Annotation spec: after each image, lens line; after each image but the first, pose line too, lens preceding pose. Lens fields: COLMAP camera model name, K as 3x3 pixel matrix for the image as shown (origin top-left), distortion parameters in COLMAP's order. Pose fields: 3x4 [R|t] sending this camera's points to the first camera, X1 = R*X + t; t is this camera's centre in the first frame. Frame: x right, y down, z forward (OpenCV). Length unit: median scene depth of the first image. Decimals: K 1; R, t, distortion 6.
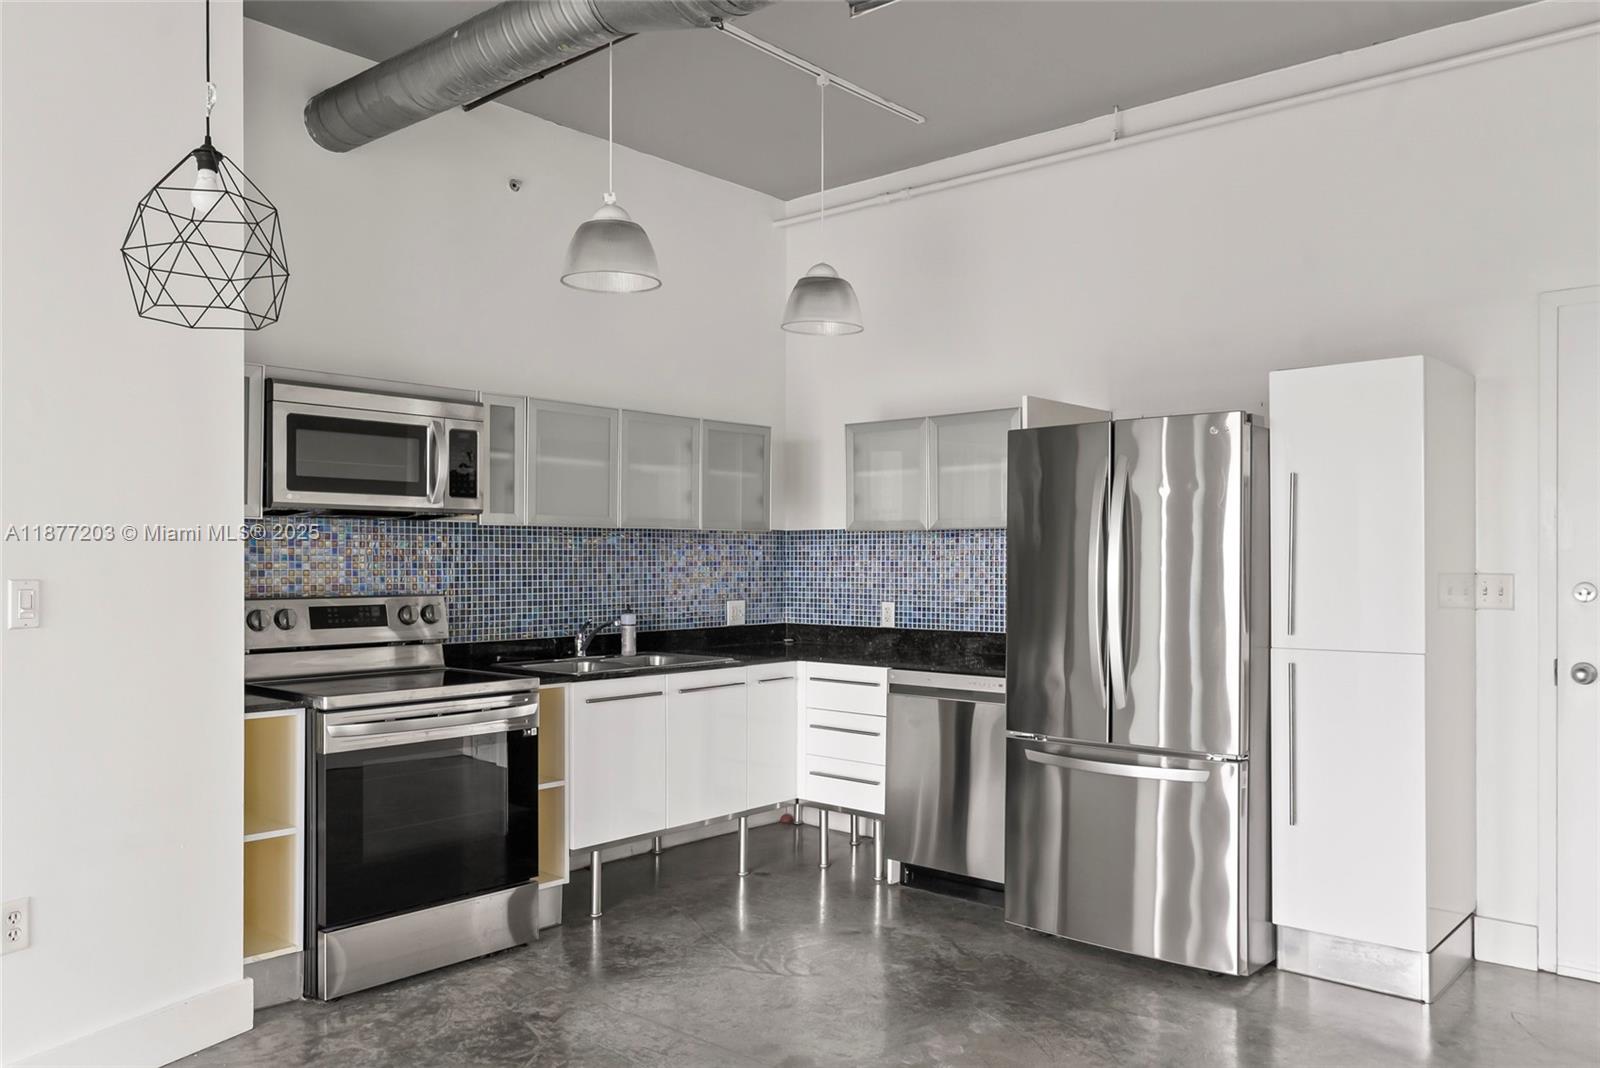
lens RADIAL K [[1211.4, 0, 800.0], [0, 1211.4, 534.0], [0, 0, 1]] dist [-0.000779, 0.000883]
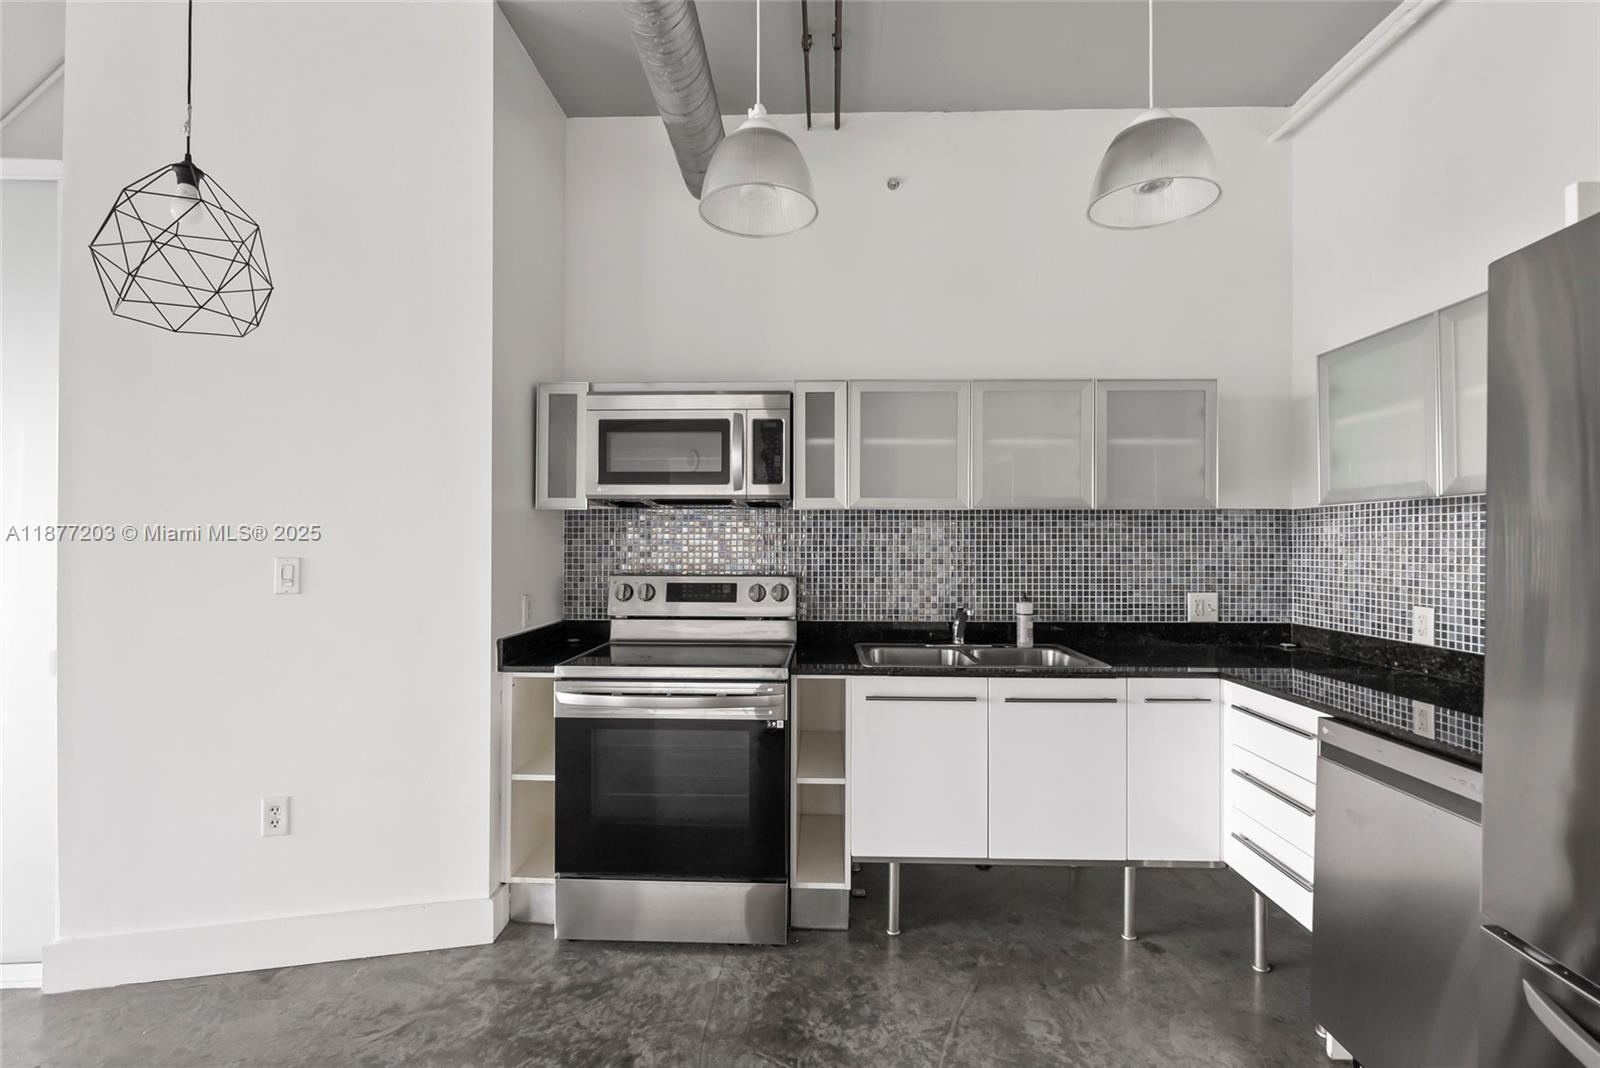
lens RADIAL K [[723.0, 0, 800.0], [0, 723.0, 534.0], [0, 0, 1]] dist [-0.002602, -0.000342]
pose [[0.629247, -0.009012, -0.777153, 0.202794], [0.014268, 0.999898, -0.000042, 0.012194], [0.777074, -0.011062, 0.629312, 0.573139]]
